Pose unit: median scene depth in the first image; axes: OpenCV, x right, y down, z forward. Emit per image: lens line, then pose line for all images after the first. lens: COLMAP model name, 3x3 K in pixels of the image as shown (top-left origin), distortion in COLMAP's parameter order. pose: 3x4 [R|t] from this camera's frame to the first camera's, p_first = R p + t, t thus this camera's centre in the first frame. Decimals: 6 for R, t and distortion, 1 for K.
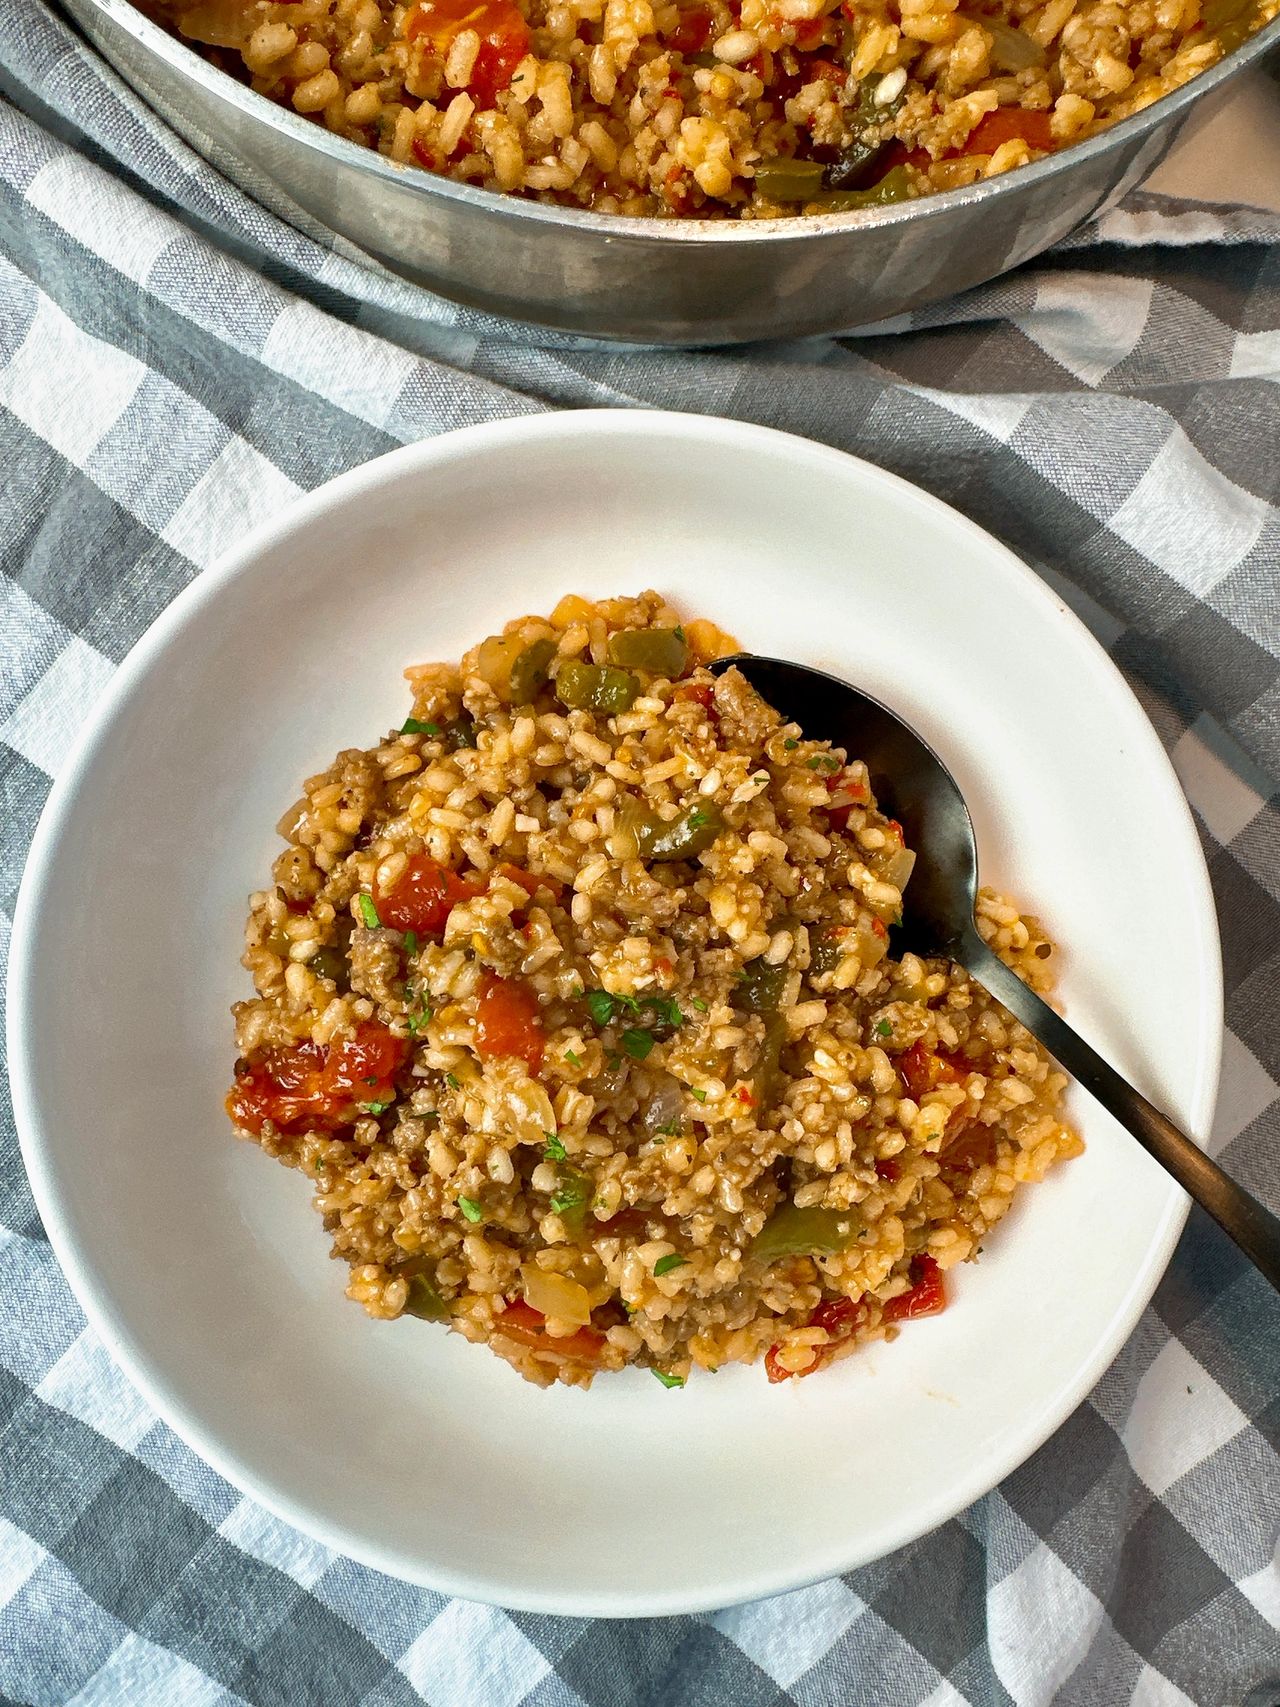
lens RADIAL K [[1238.8, 0, 643.4], [0, 1238.8, 853.4], [0, 0, 1]] dist [-0.013193, 0.009928]
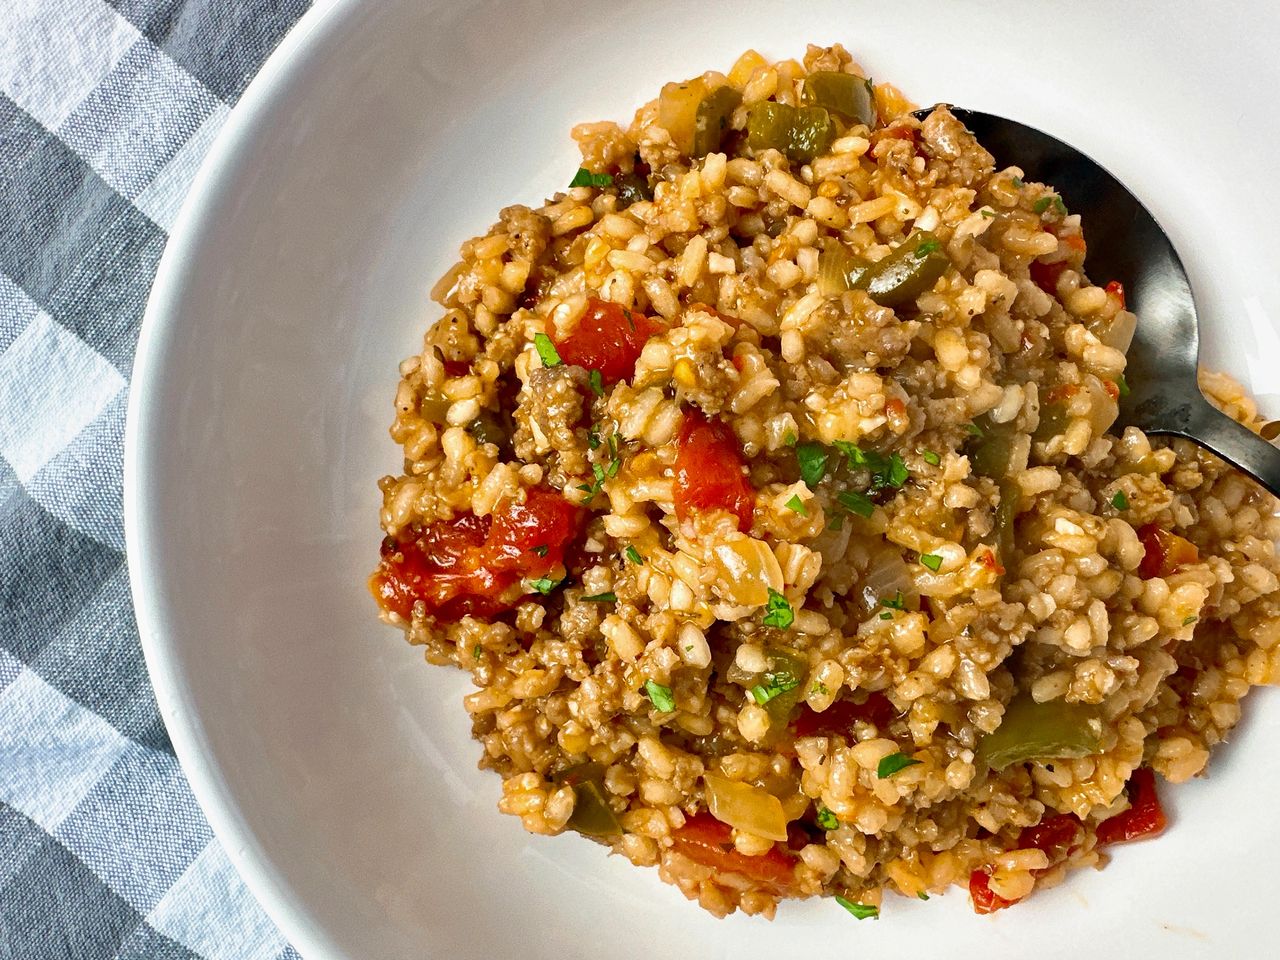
lens RADIAL K [[928.9, 0, 638.5], [0, 928.9, 480.6], [0, 0, 1]] dist [-0.013193, 0.009928]
pose [[0.999954, 0.009515, -0.001391, -0.147226], [-0.009580, 0.998213, -0.058975, 0.166984], [0.000828, 0.058986, 0.998258, 0.333935]]
